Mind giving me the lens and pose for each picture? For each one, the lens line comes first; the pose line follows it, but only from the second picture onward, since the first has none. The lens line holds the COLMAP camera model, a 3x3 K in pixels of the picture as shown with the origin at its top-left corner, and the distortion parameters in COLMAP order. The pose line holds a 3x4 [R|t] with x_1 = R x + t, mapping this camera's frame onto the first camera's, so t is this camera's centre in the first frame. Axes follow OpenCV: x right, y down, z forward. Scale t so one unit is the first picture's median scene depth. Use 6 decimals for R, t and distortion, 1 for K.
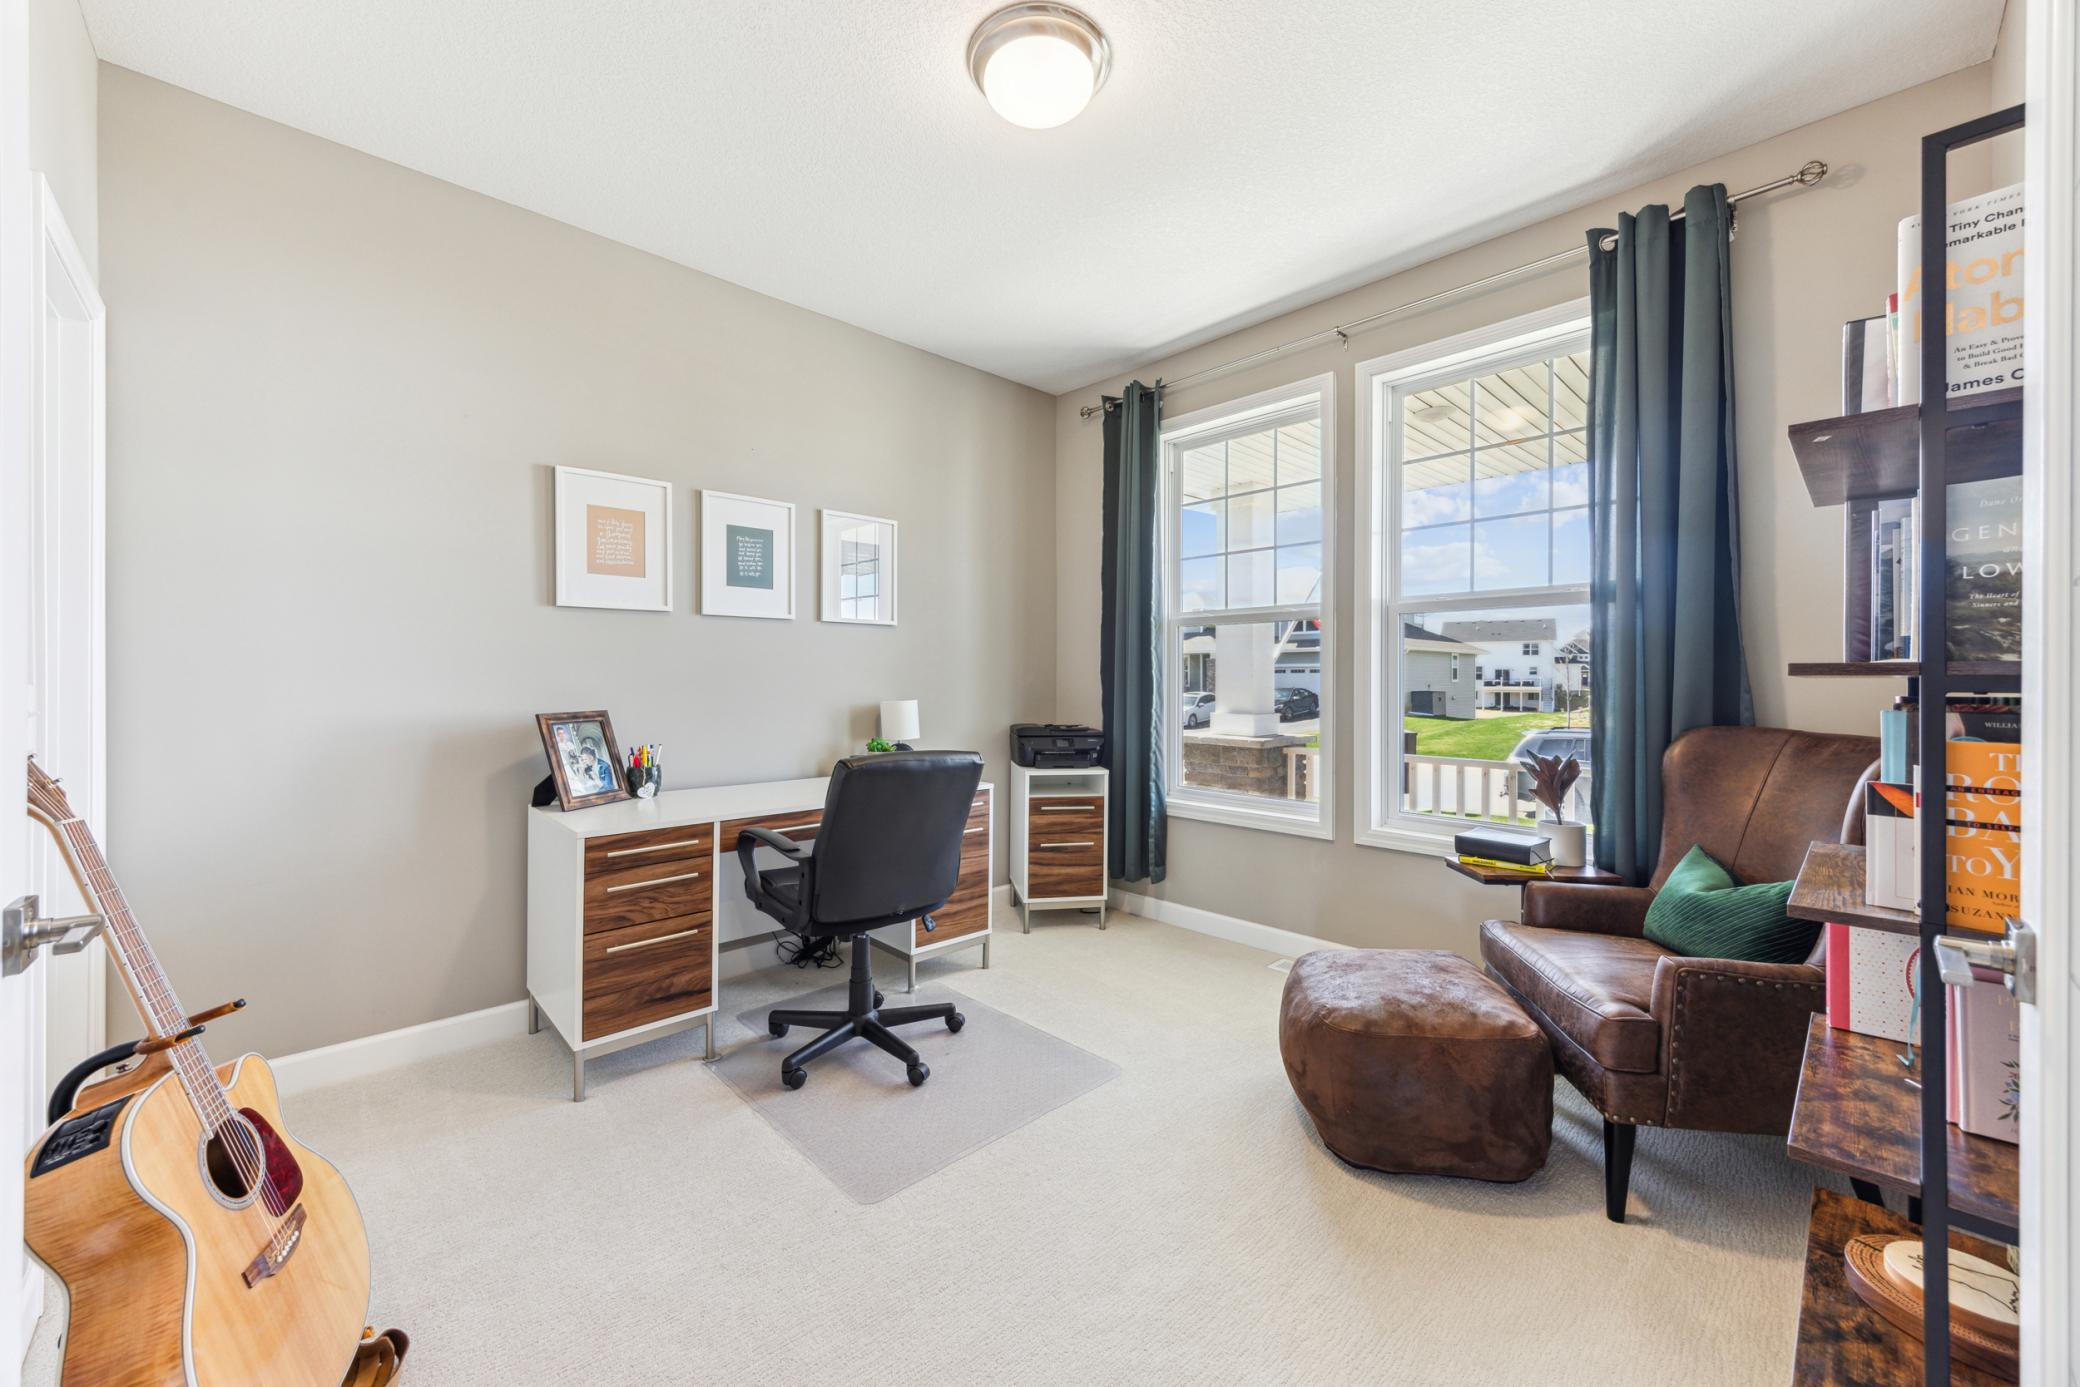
lens RADIAL K [[788.1, 0, 1027.1], [0, 788.1, 685.0], [0, 0, 1]] dist [0.001827, -0.000251]
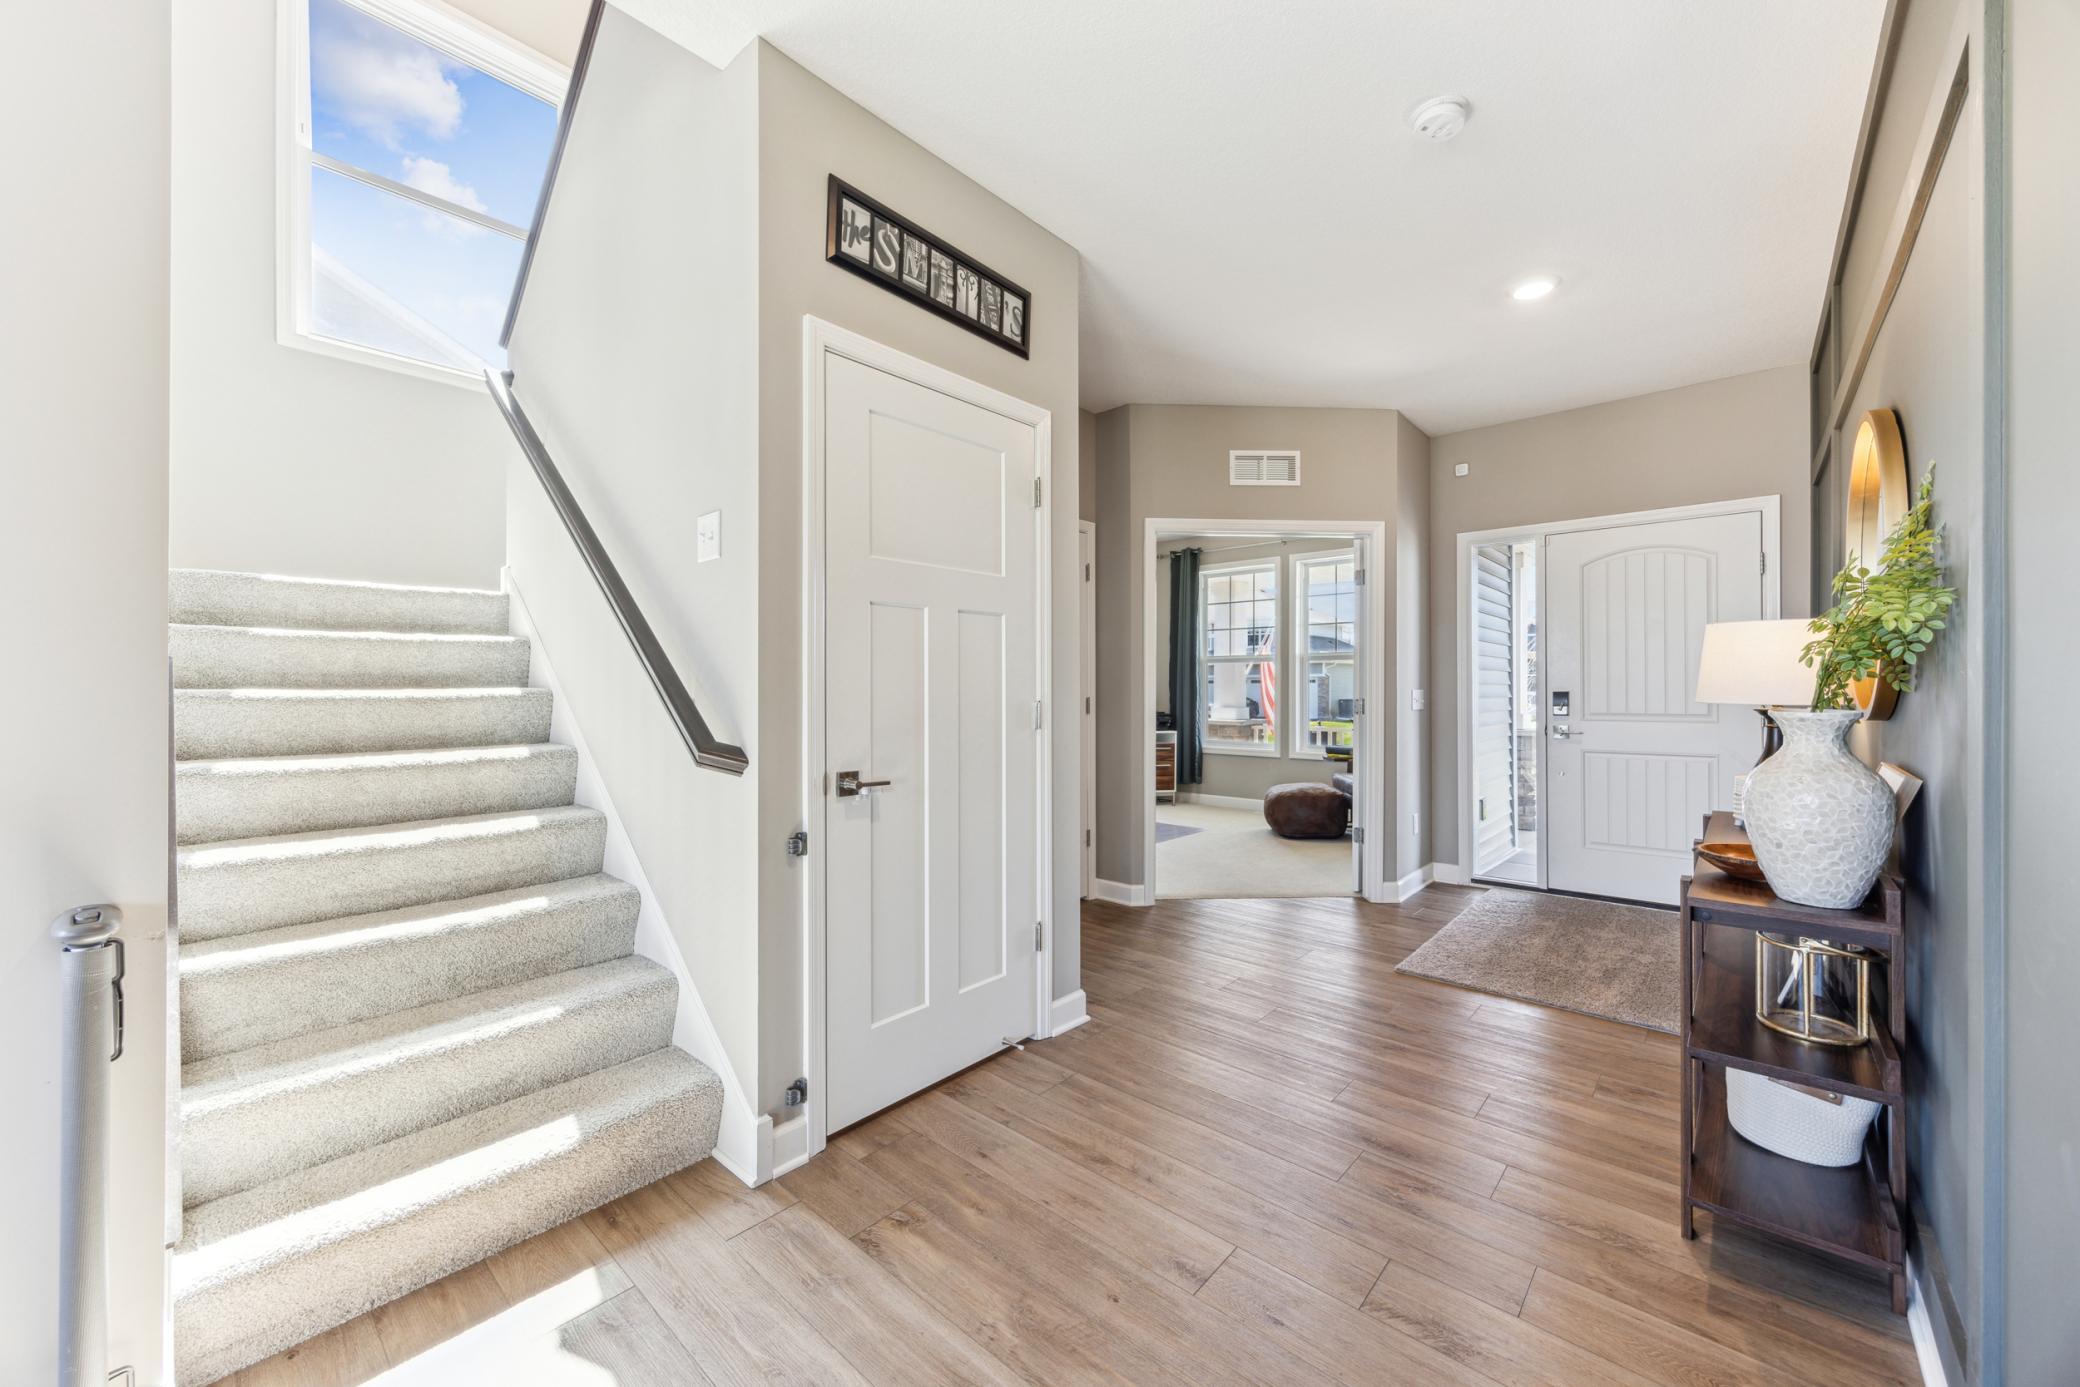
lens RADIAL K [[788.1, 0, 1048.5], [0, 788.1, 690.6], [0, 0, 1]] dist [0.001827, -0.000251]
pose [[0.995567, -0.000386, 0.094057, -0.432850], [0.000730, 0.999993, -0.003621, 0.007196], [-0.094055, 0.003673, 0.995560, -1.061117]]
